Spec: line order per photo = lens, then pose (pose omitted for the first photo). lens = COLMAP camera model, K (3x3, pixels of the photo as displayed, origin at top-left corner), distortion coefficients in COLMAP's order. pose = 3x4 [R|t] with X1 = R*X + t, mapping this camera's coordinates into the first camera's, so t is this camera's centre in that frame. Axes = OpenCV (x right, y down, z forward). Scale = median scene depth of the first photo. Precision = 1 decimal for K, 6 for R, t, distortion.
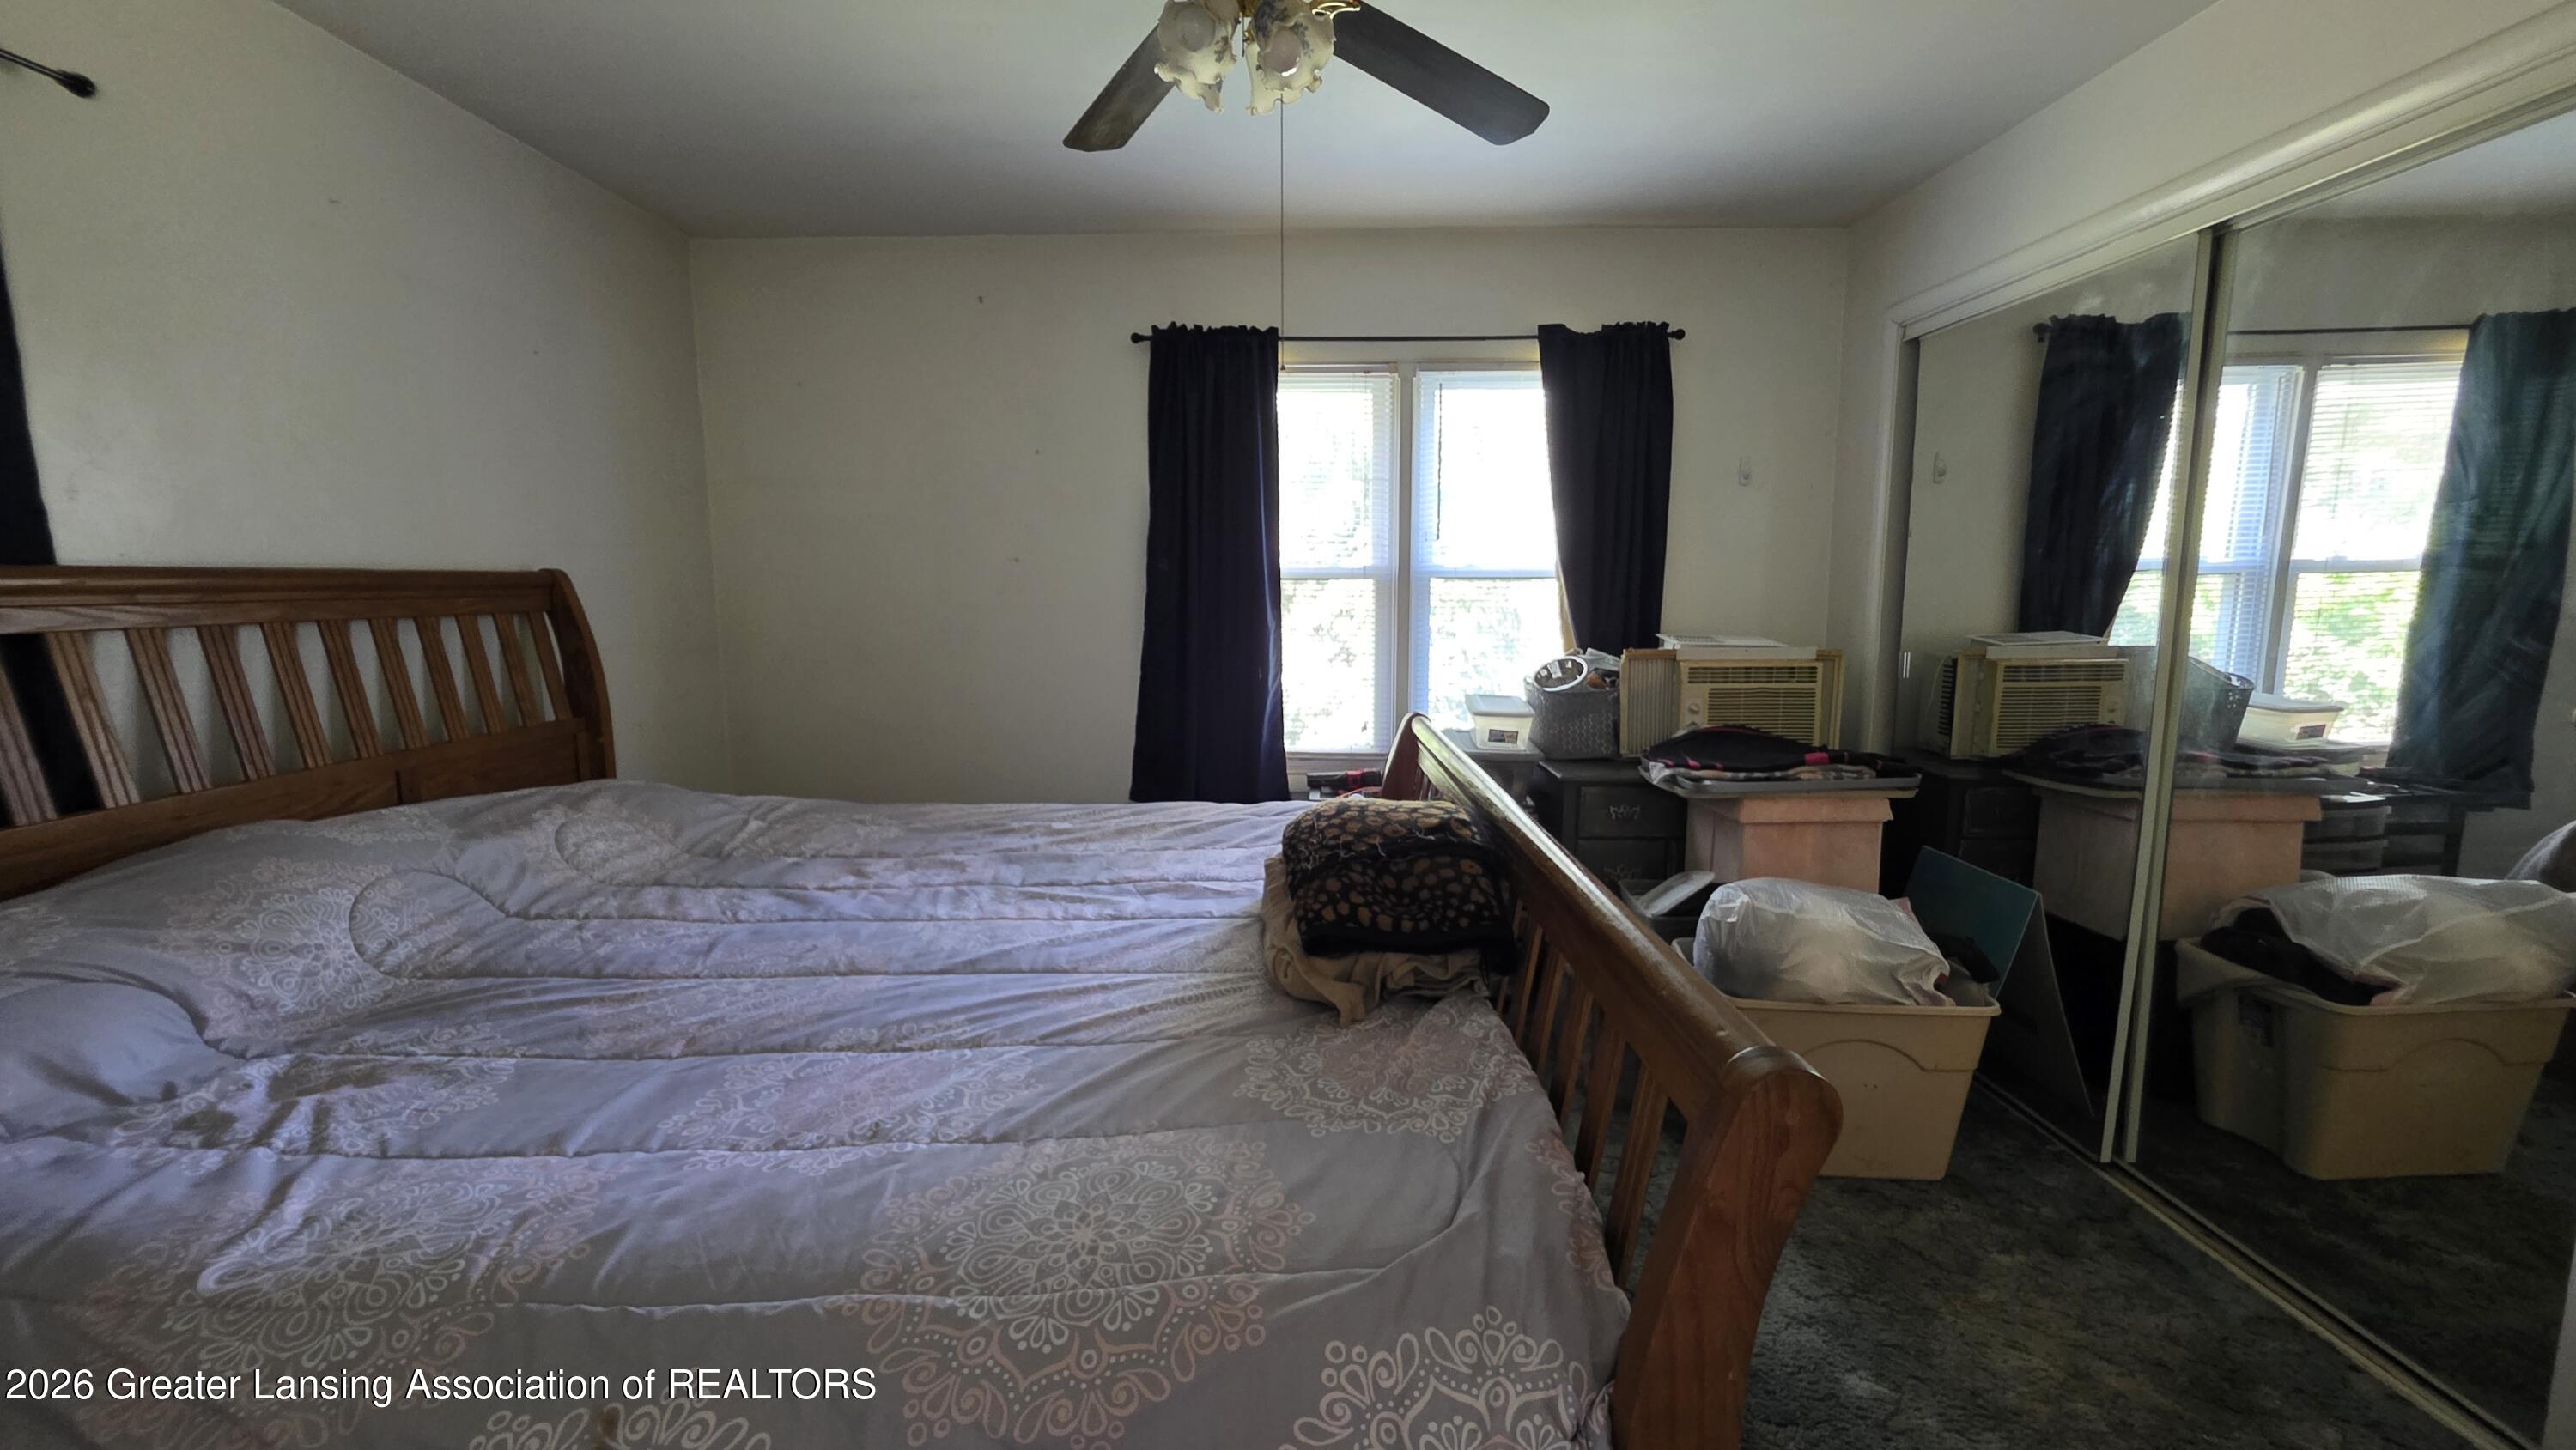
lens RADIAL K [[1052.8, 0, 1276.4], [0, 1052.8, 726.2], [0, 0, 1]] dist [-0.000698, -0.000712]
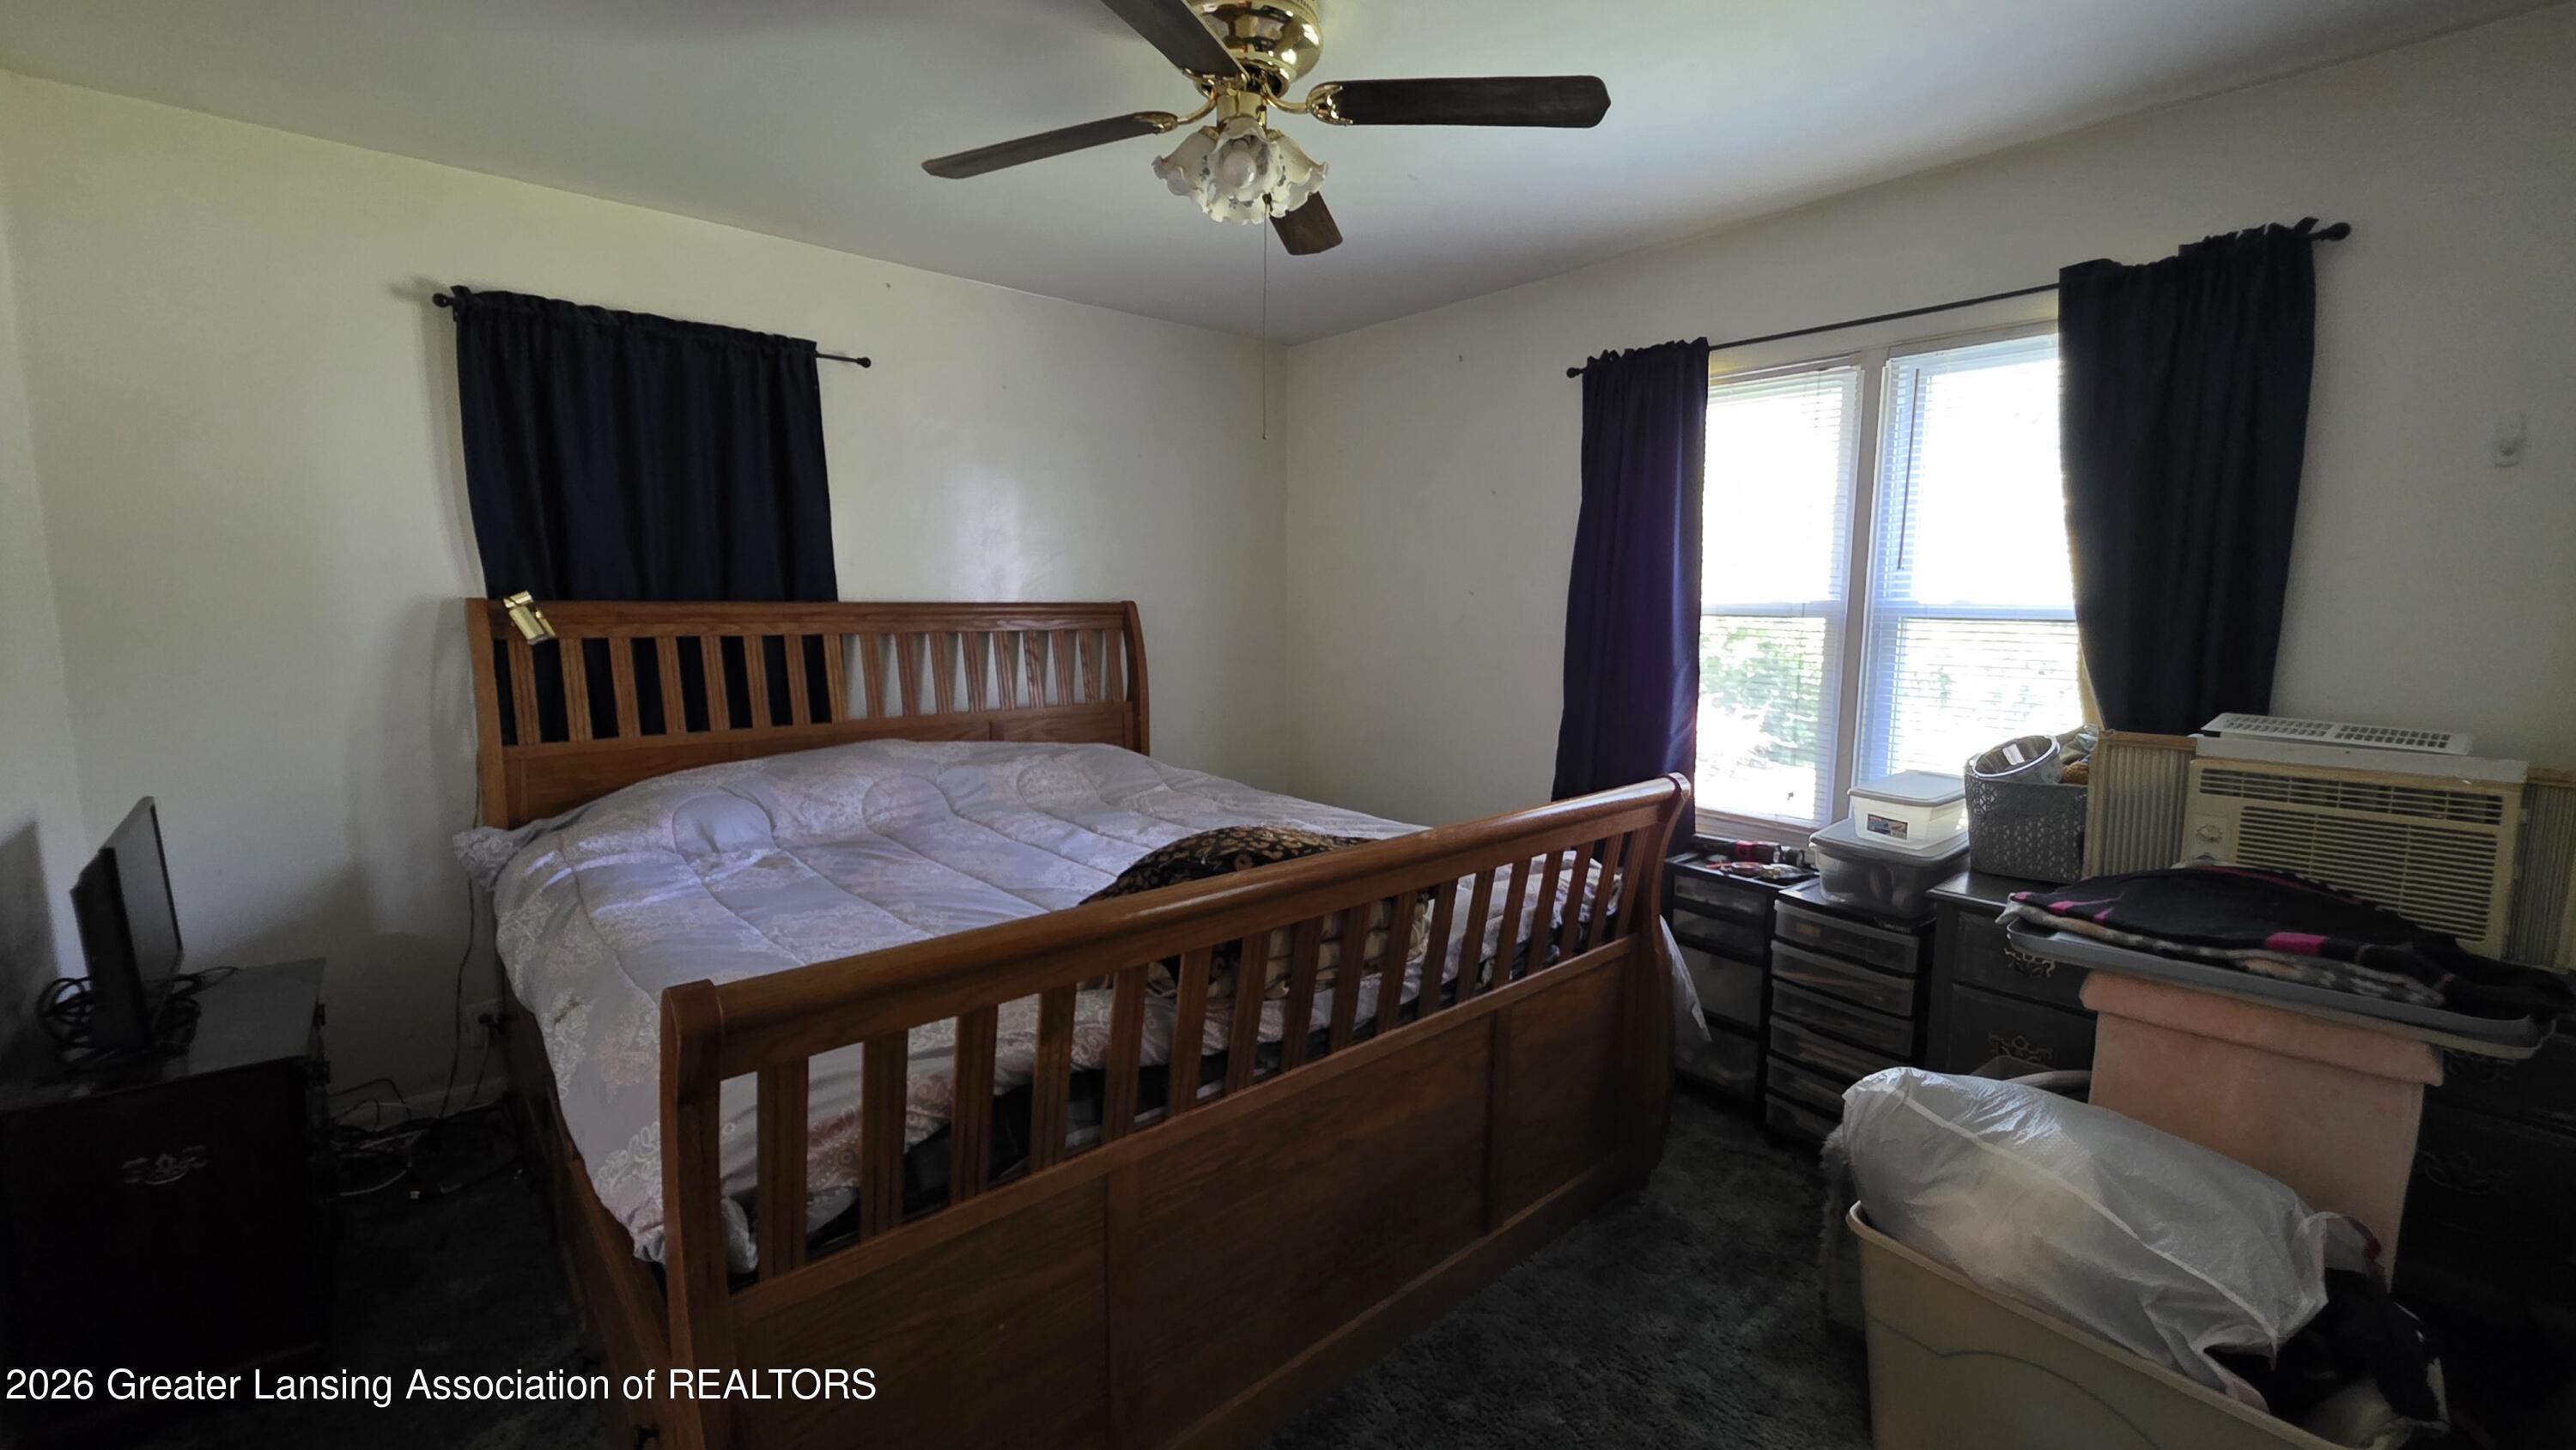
lens RADIAL K [[1052.8, 0, 1276.4], [0, 1052.8, 726.2], [0, 0, 1]] dist [-0.000698, -0.000712]
pose [[0.655239, 0.100047, -0.748767, 0.567503], [-0.110037, 0.993260, 0.036422, -0.048298], [0.747364, 0.058527, 0.661832, 0.178265]]
